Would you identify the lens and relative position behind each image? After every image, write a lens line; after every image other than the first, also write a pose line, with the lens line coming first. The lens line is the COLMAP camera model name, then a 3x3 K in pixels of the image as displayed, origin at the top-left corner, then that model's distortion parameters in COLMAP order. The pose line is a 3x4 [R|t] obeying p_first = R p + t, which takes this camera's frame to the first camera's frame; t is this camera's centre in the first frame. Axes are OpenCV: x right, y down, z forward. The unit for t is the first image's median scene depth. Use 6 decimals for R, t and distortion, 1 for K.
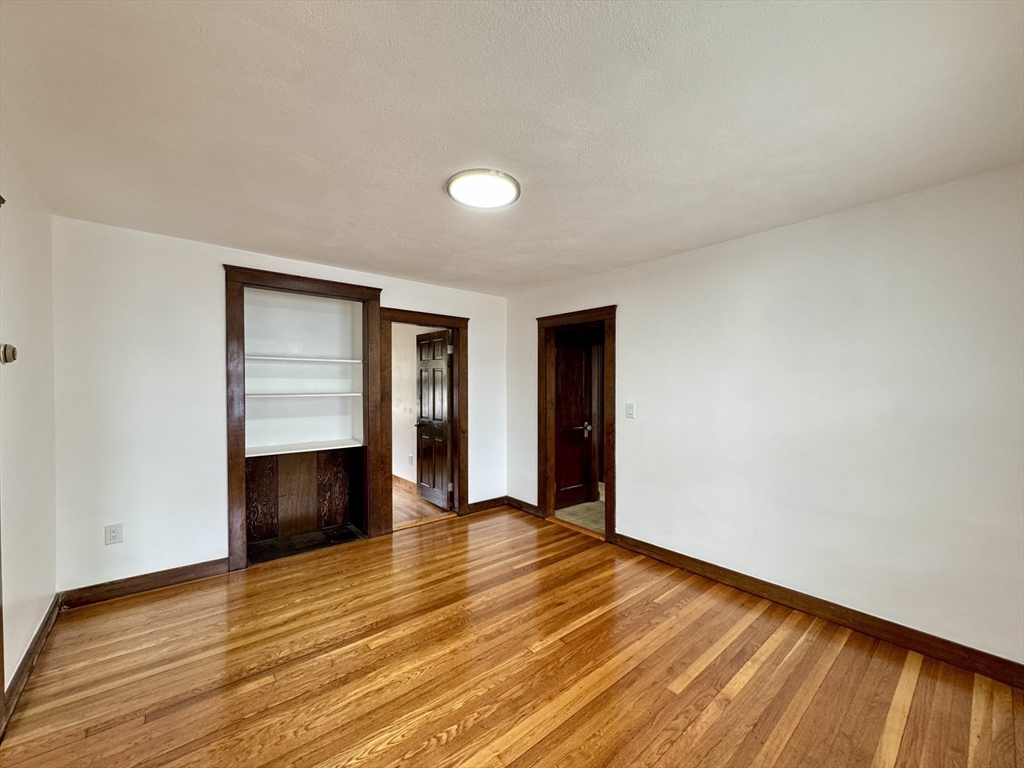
lens RADIAL K [[409.0, 0, 510.9], [0, 409.0, 384.7], [0, 0, 1]] dist [-0.003183, -0.000163]
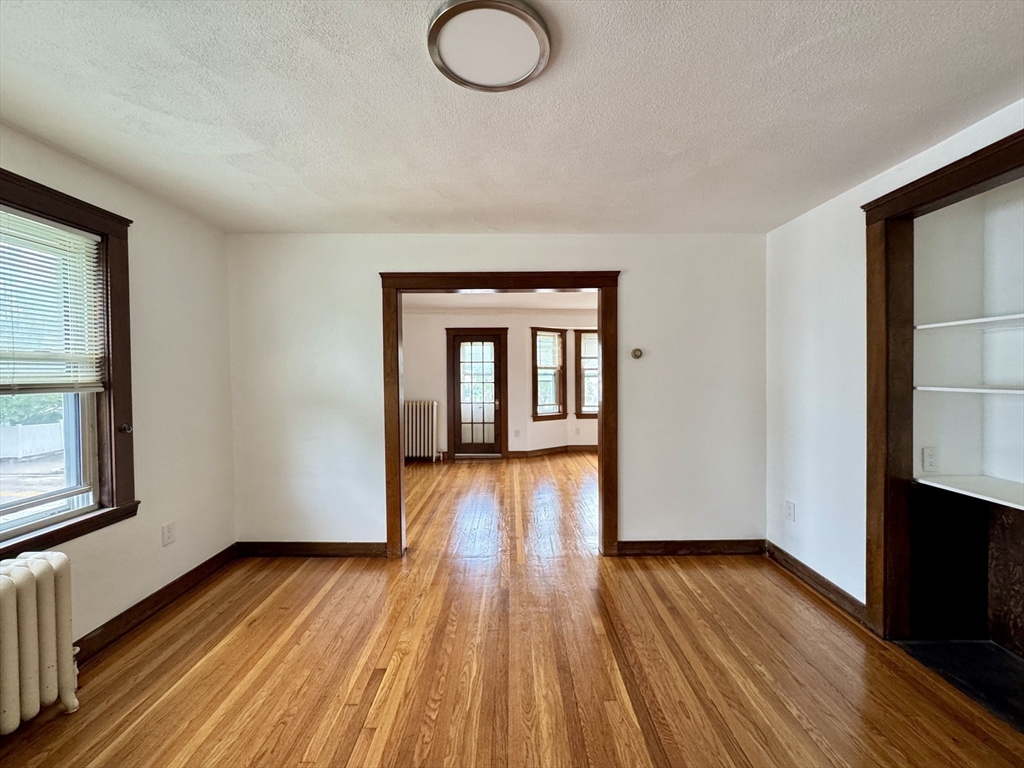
lens RADIAL K [[412.0, 0, 509.0], [0, 412.0, 383.5], [0, 0, 1]] dist [0.000175, 0.000011]
pose [[-0.648477, 0.018309, -0.761014, 0.422249], [0.003740, 0.999775, 0.020866, 0.014273], [0.761225, 0.010685, -0.648399, 1.543584]]
